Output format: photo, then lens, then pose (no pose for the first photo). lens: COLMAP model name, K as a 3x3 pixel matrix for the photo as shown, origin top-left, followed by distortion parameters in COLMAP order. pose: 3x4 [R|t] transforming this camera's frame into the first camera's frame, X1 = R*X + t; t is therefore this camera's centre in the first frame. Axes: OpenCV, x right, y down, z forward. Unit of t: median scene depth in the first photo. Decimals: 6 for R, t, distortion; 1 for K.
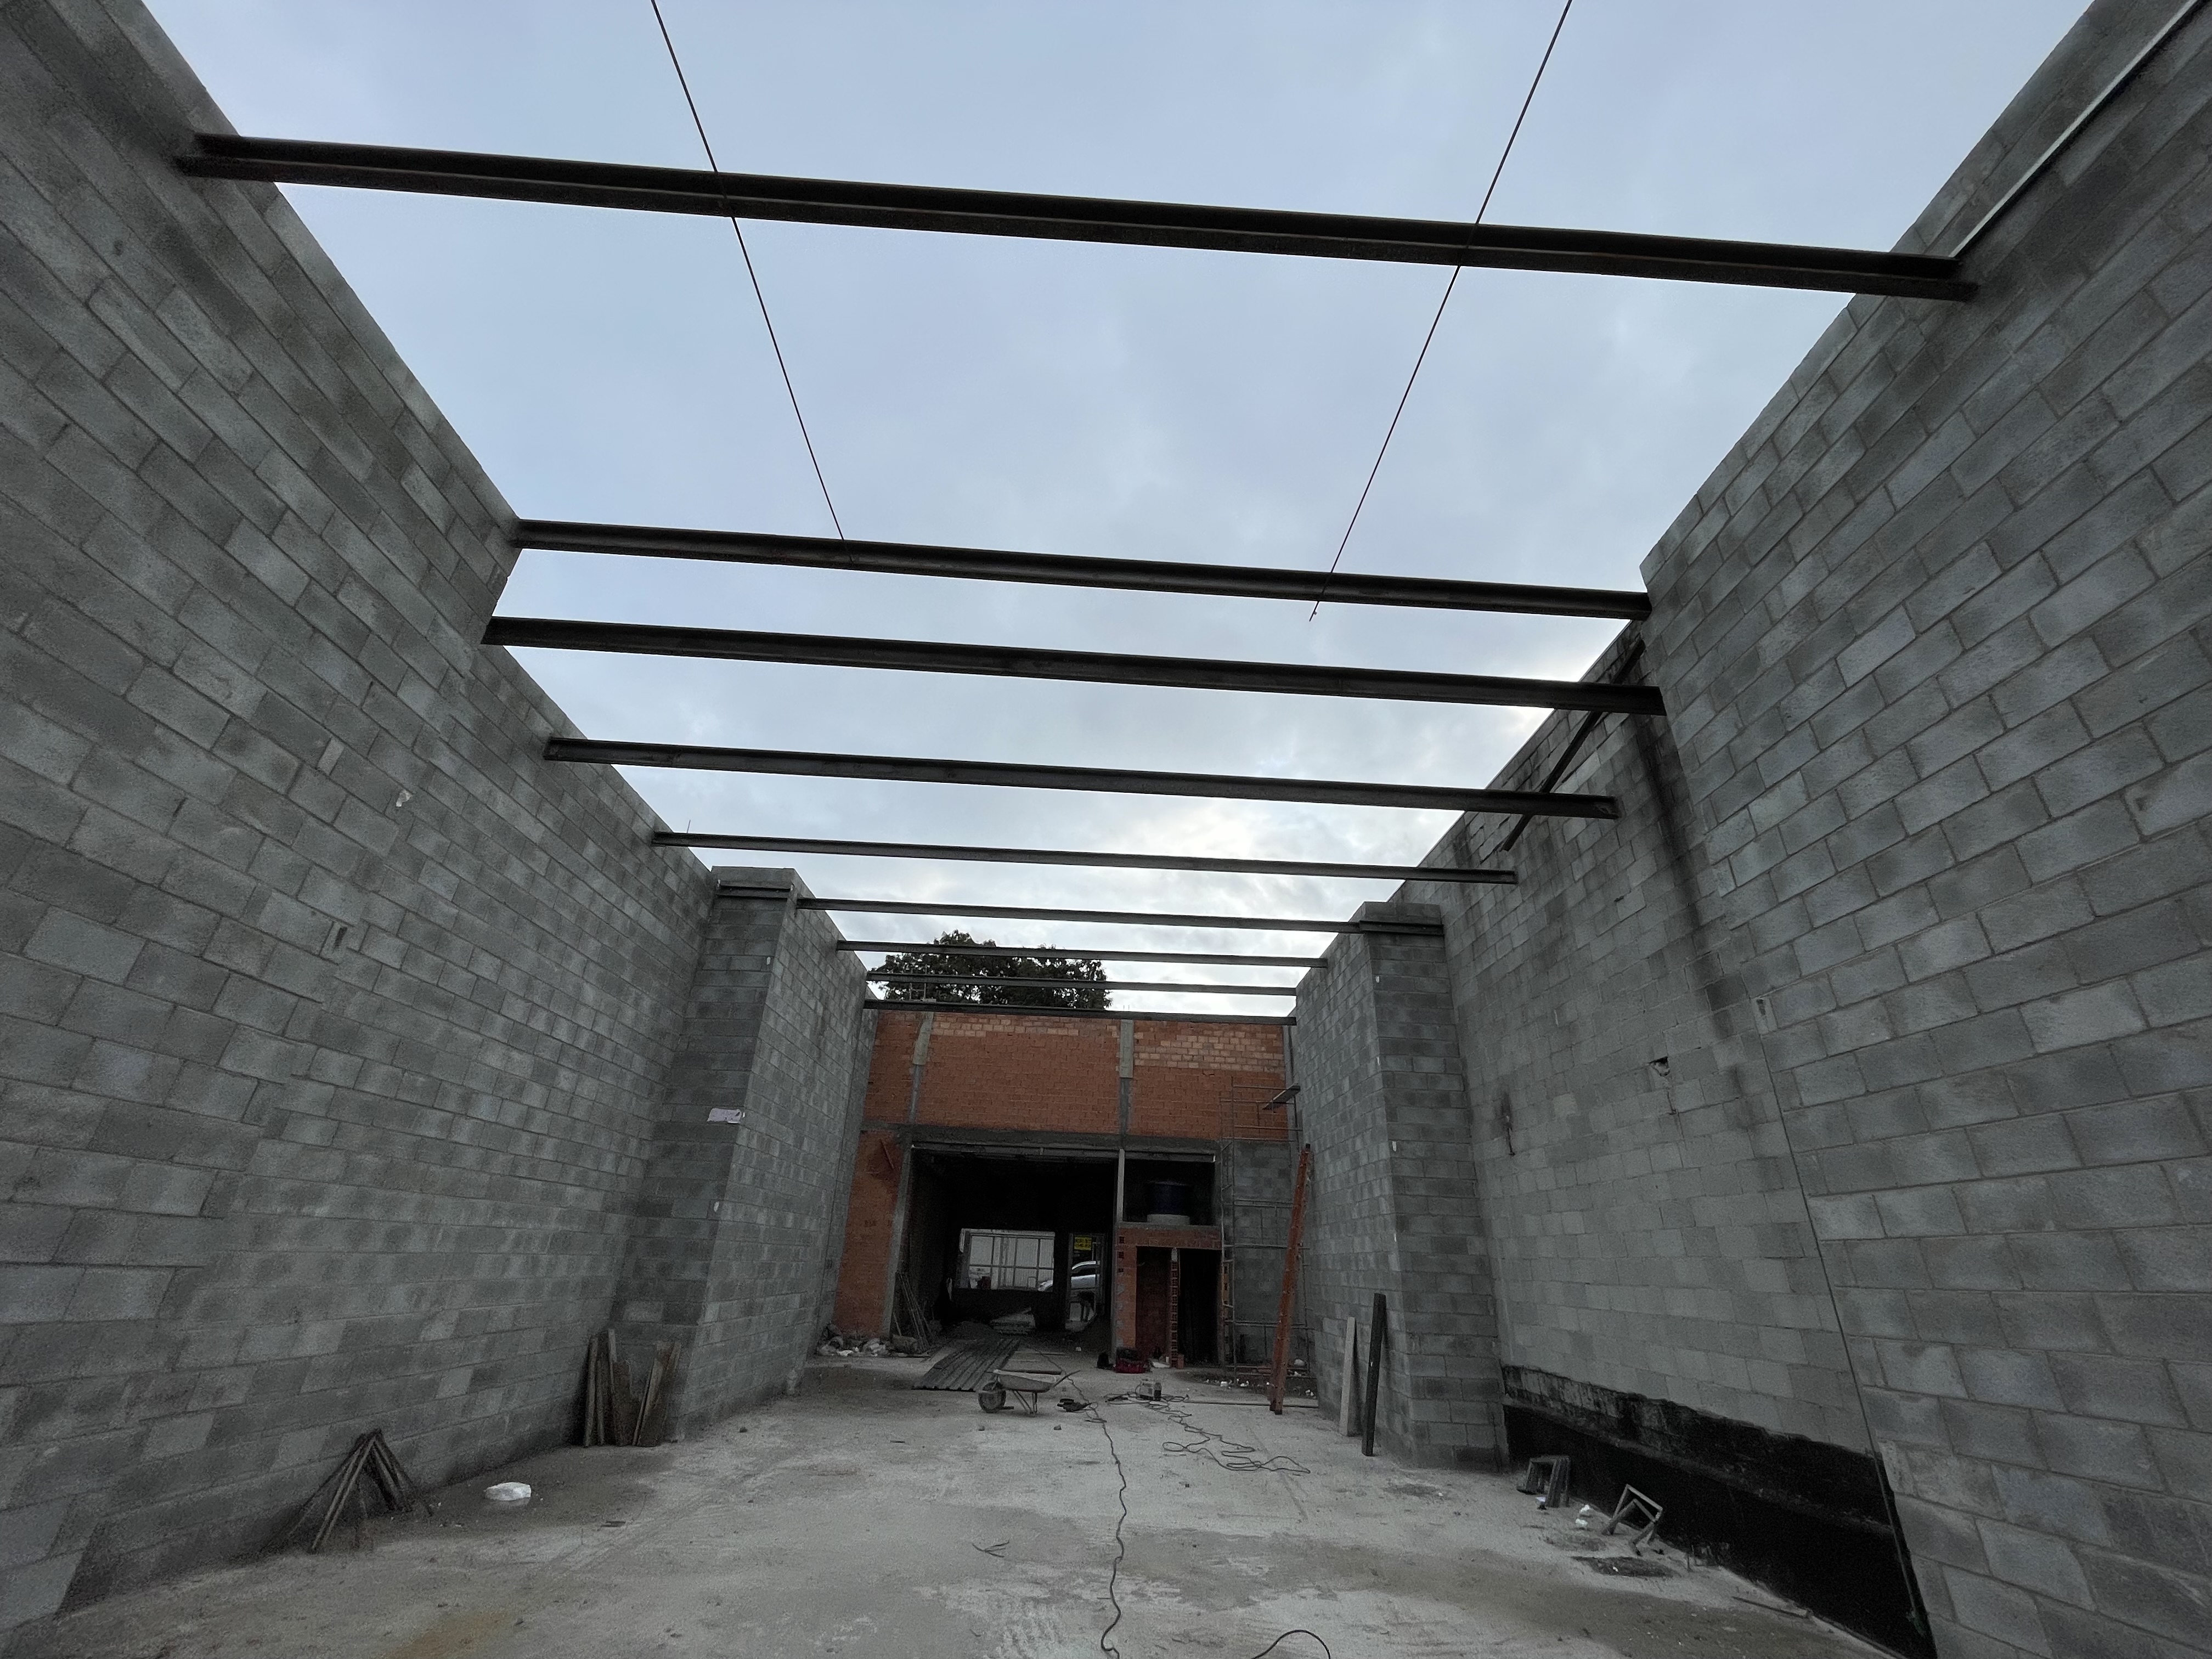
lens RADIAL K [[908.4, 0, 1099.2], [0, 908.4, 837.7], [0, 0, 1]] dist [0.000279, 0.011009]
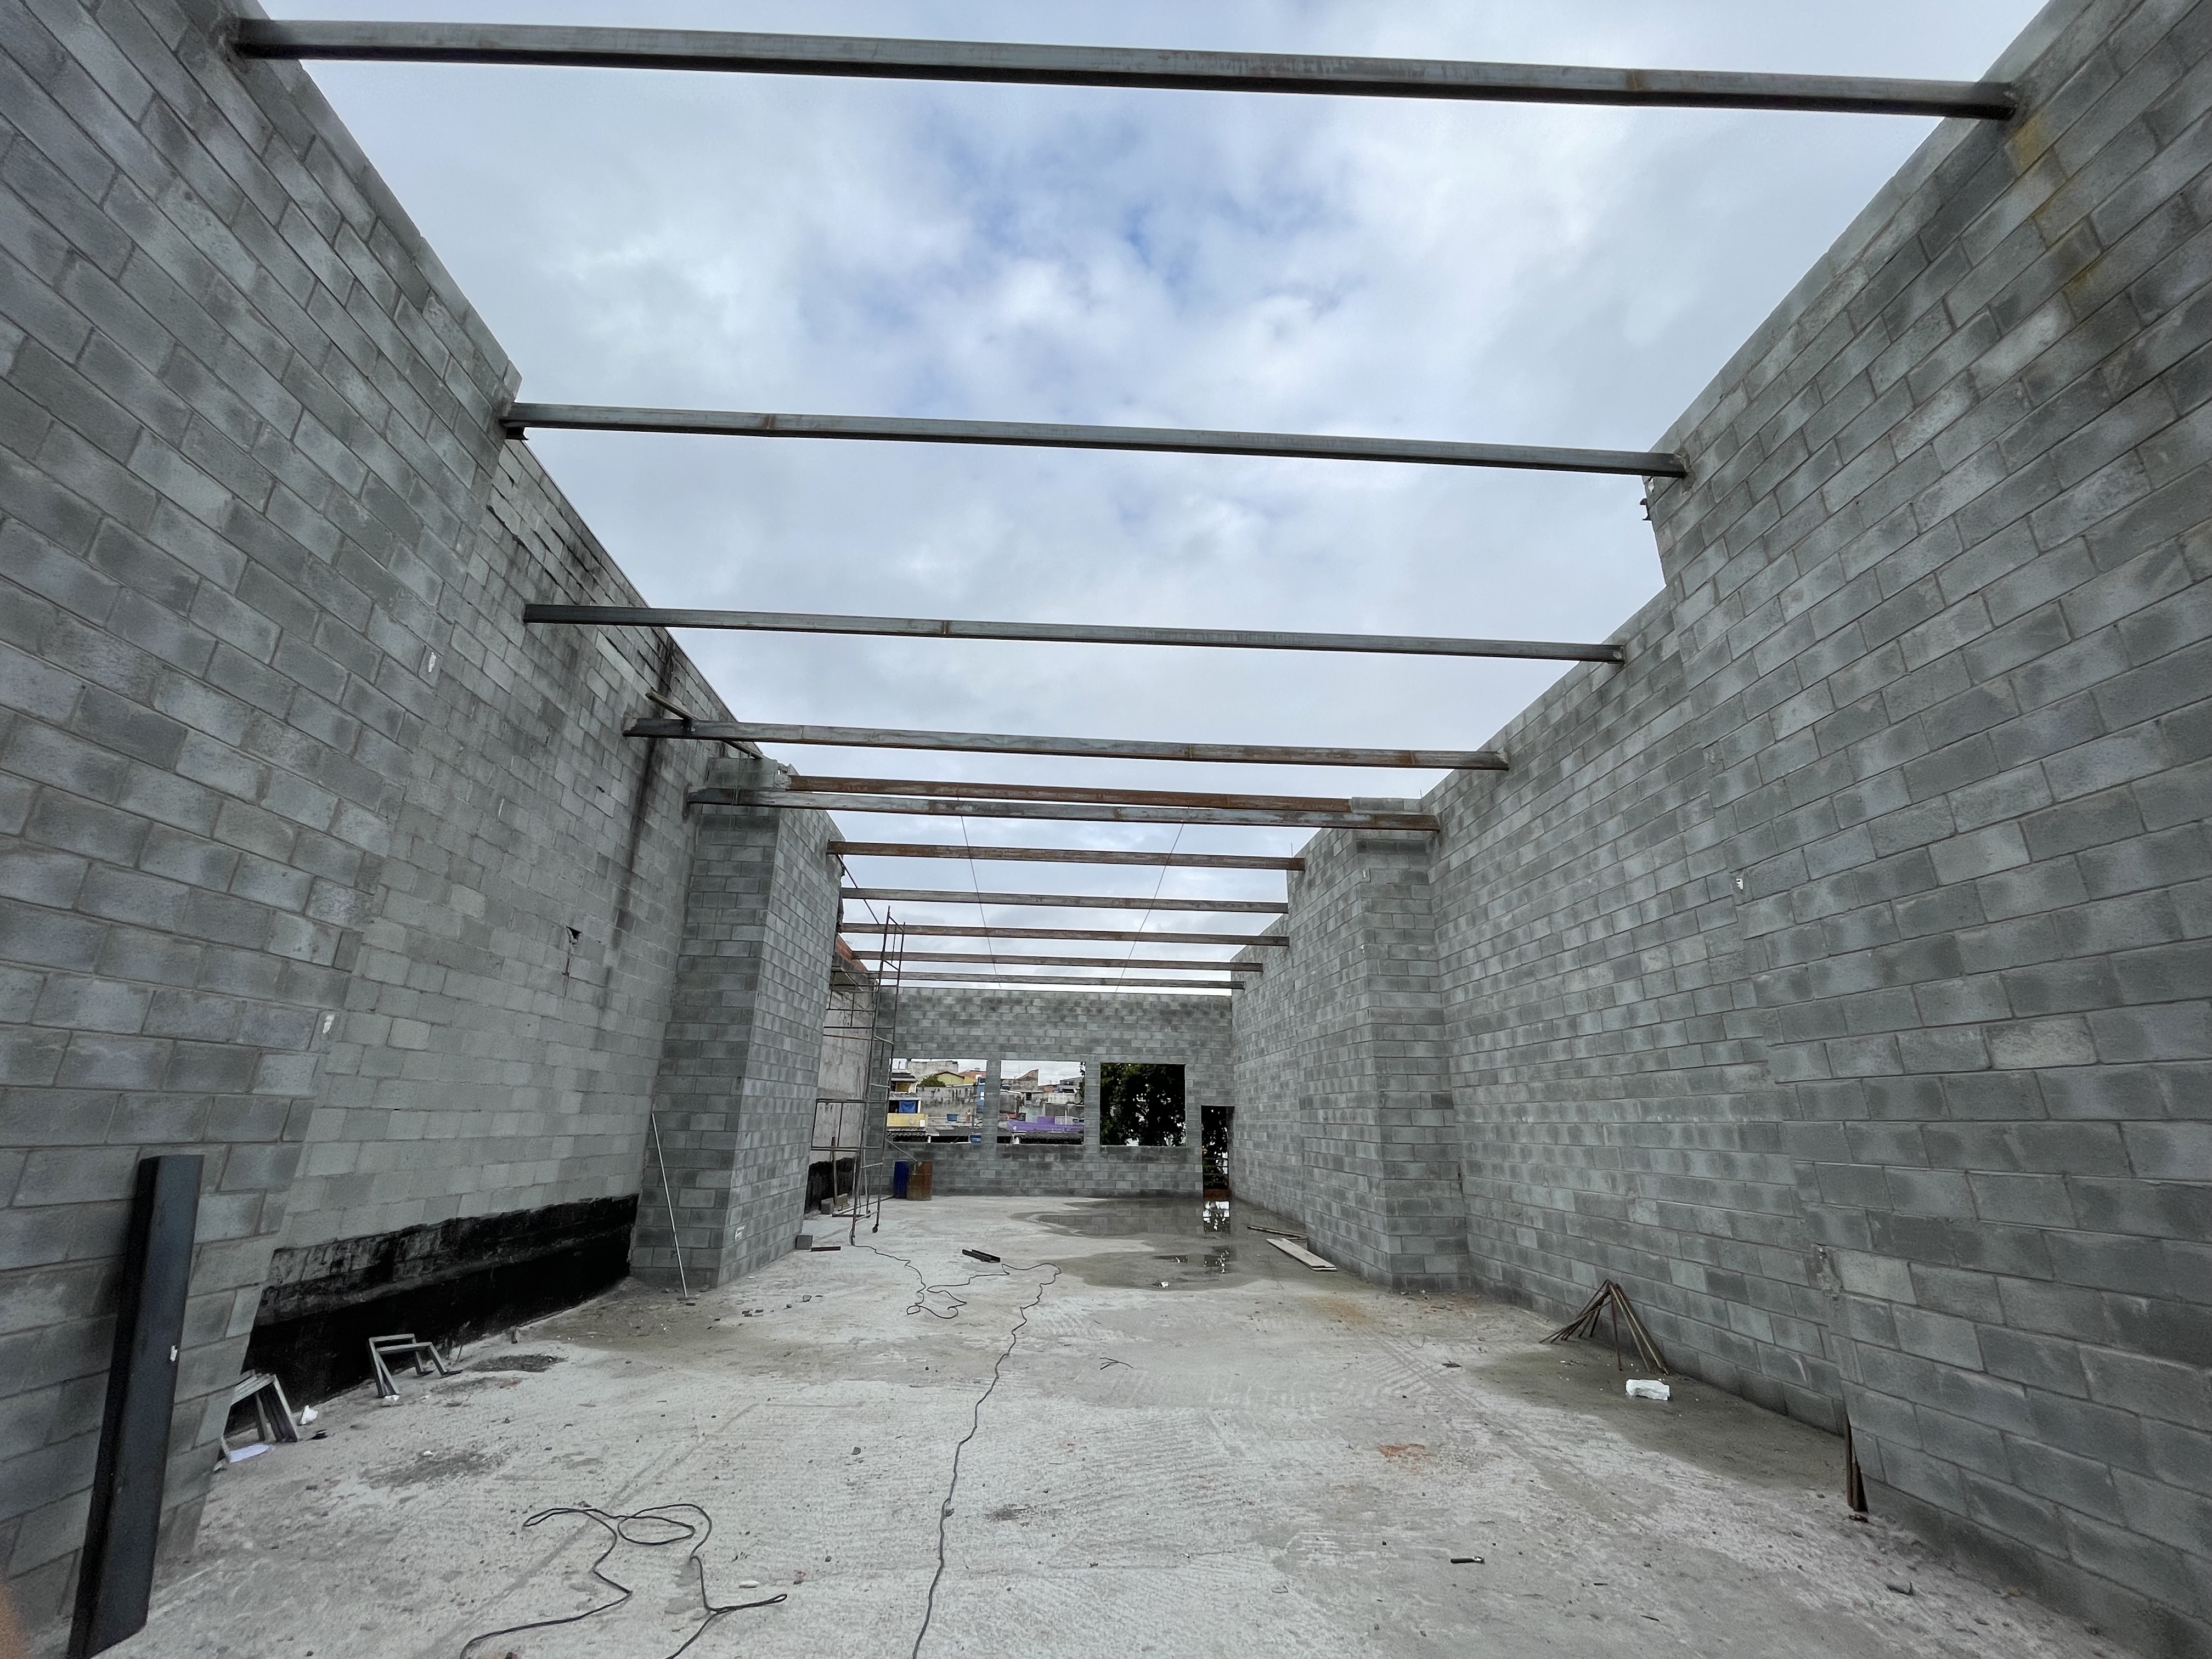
lens RADIAL K [[908.4, 0, 1099.2], [0, 908.4, 837.7], [0, 0, 1]] dist [0.000279, 0.011009]
pose [[-0.998027, -0.061973, -0.010104, -0.038088], [-0.038555, 0.731830, -0.680396, 0.896063], [0.049560, -0.678664, -0.732775, 1.905020]]
